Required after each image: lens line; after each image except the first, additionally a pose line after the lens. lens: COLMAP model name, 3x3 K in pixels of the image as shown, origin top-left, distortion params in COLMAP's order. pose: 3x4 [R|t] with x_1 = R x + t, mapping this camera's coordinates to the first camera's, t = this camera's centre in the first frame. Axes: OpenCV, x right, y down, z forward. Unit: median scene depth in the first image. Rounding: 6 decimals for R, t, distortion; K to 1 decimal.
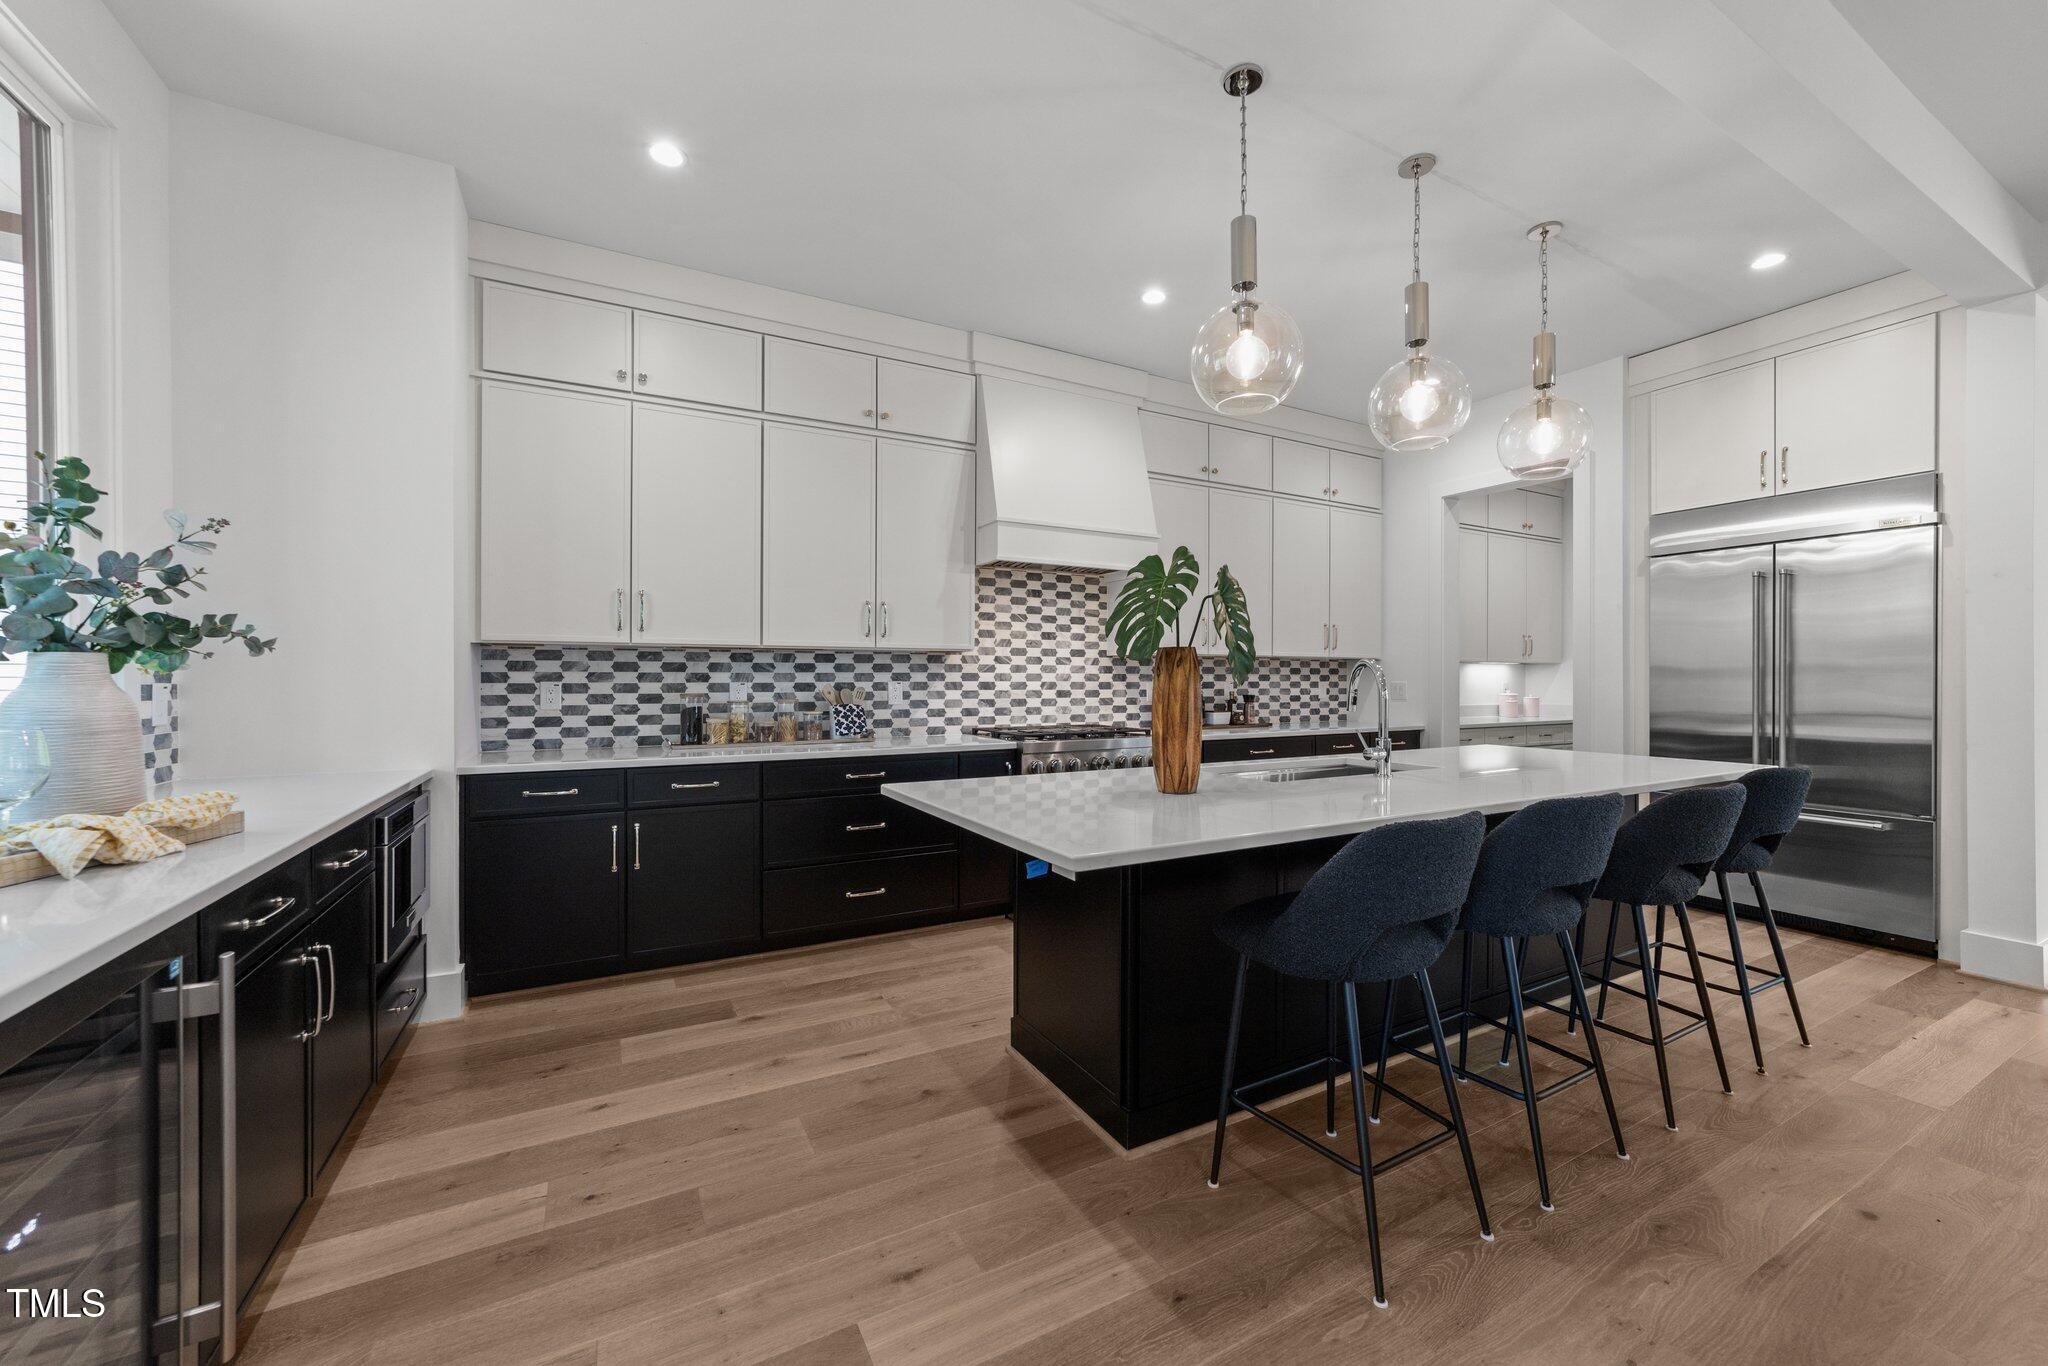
lens RADIAL K [[778.0, 0, 1022.7], [0, 778.0, 675.6], [0, 0, 1]] dist [-0.001775, 0.000224]
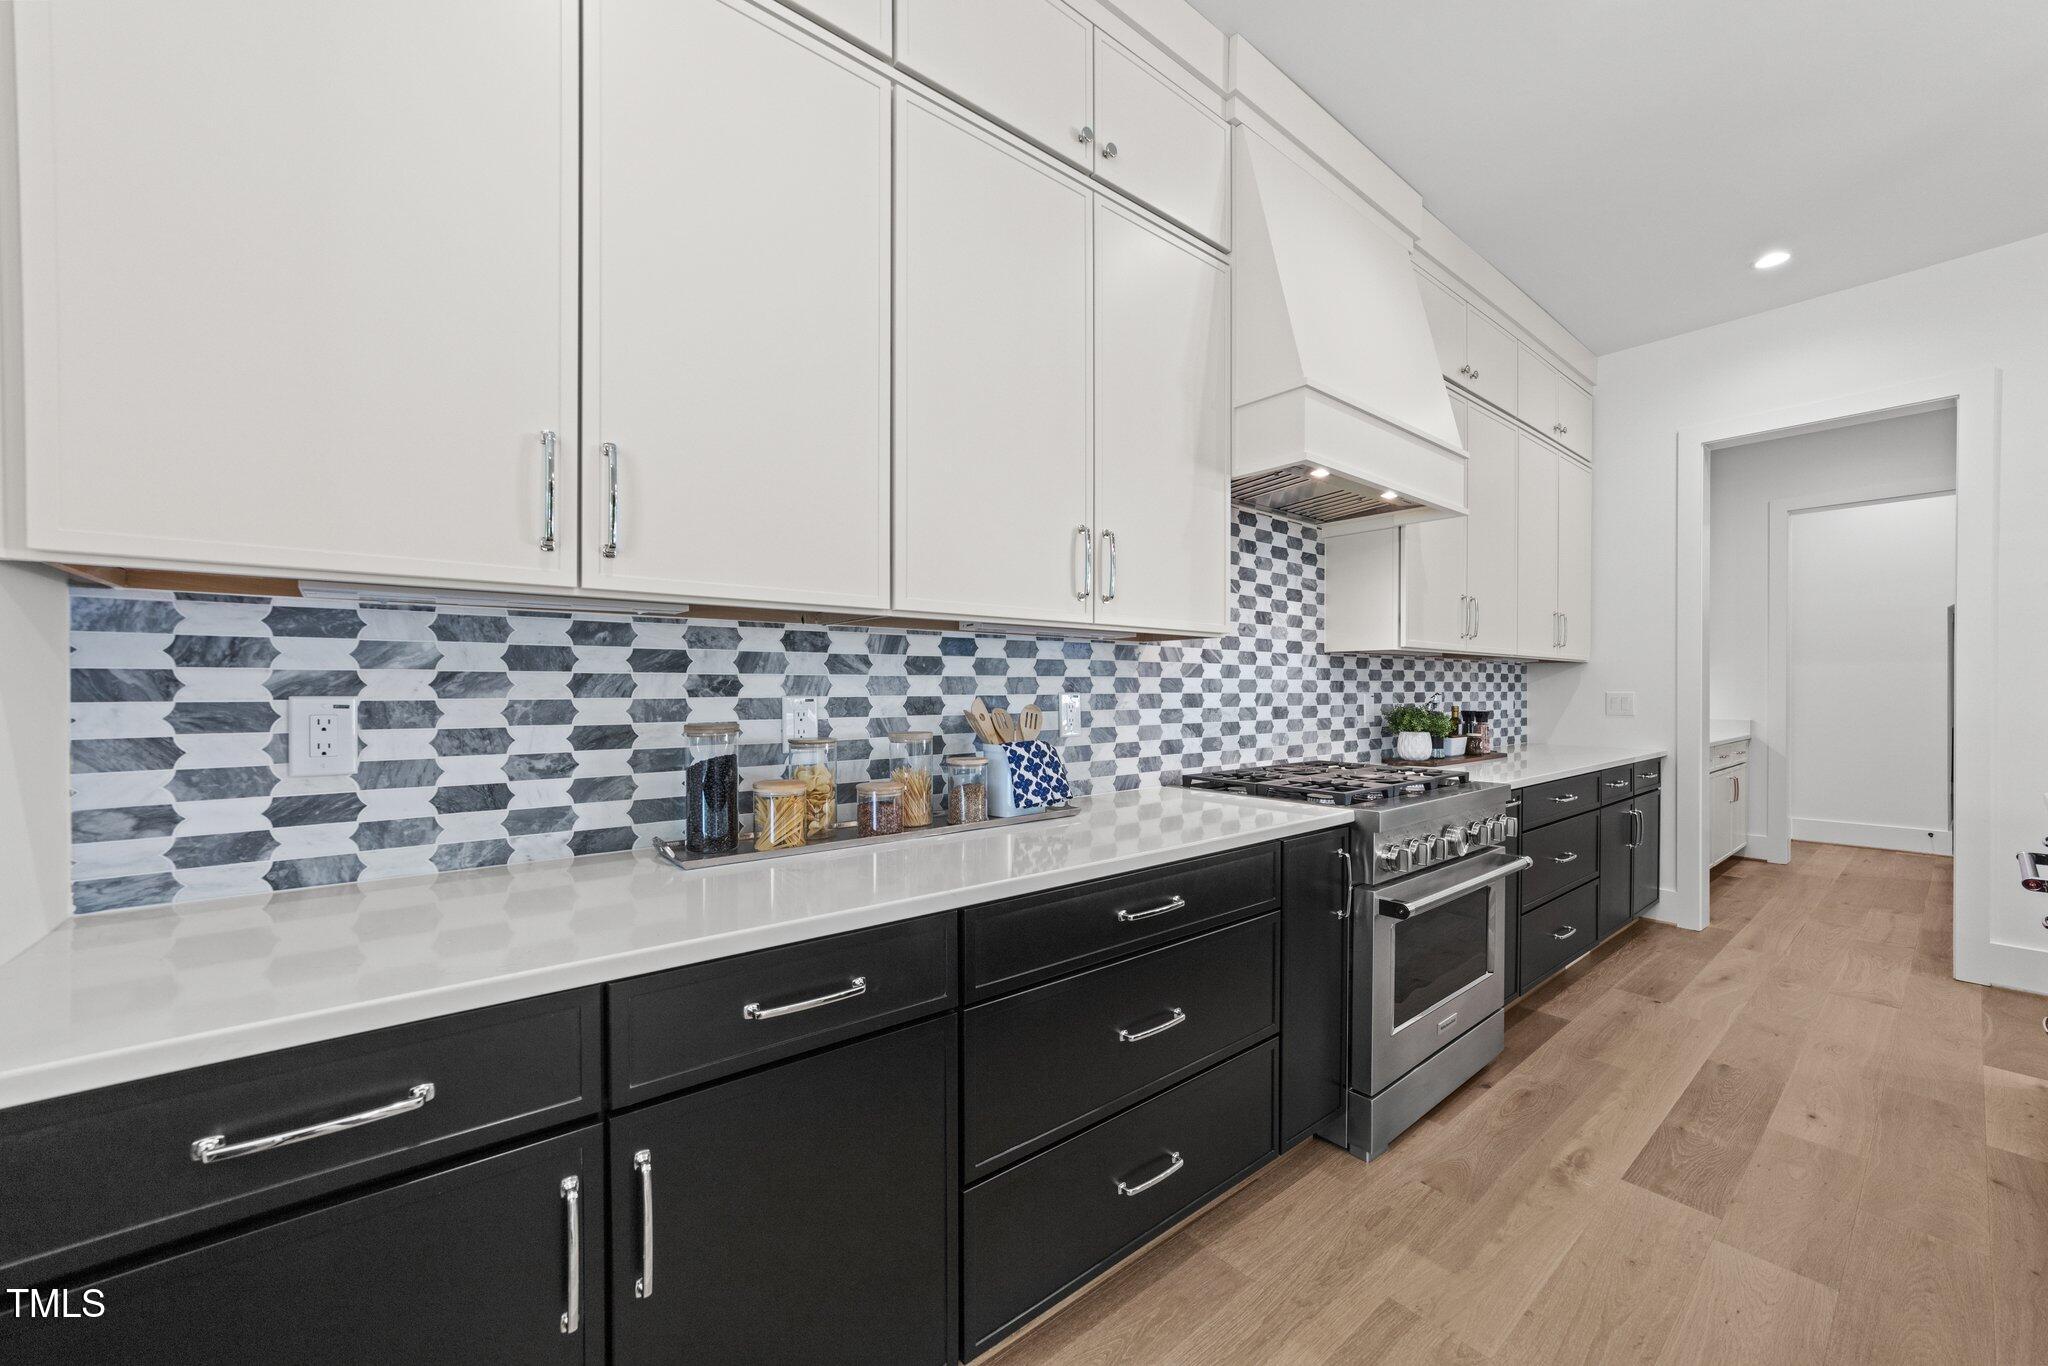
lens RADIAL K [[778.0, 0, 1026.6], [0, 778.0, 696.8], [0, 0, 1]] dist [-0.001775, 0.000224]
pose [[0.983105, -0.004501, 0.182987, -0.319636], [0.002455, 0.999932, 0.011410, 0.004139], [-0.183026, -0.010768, 0.983049, 0.532420]]
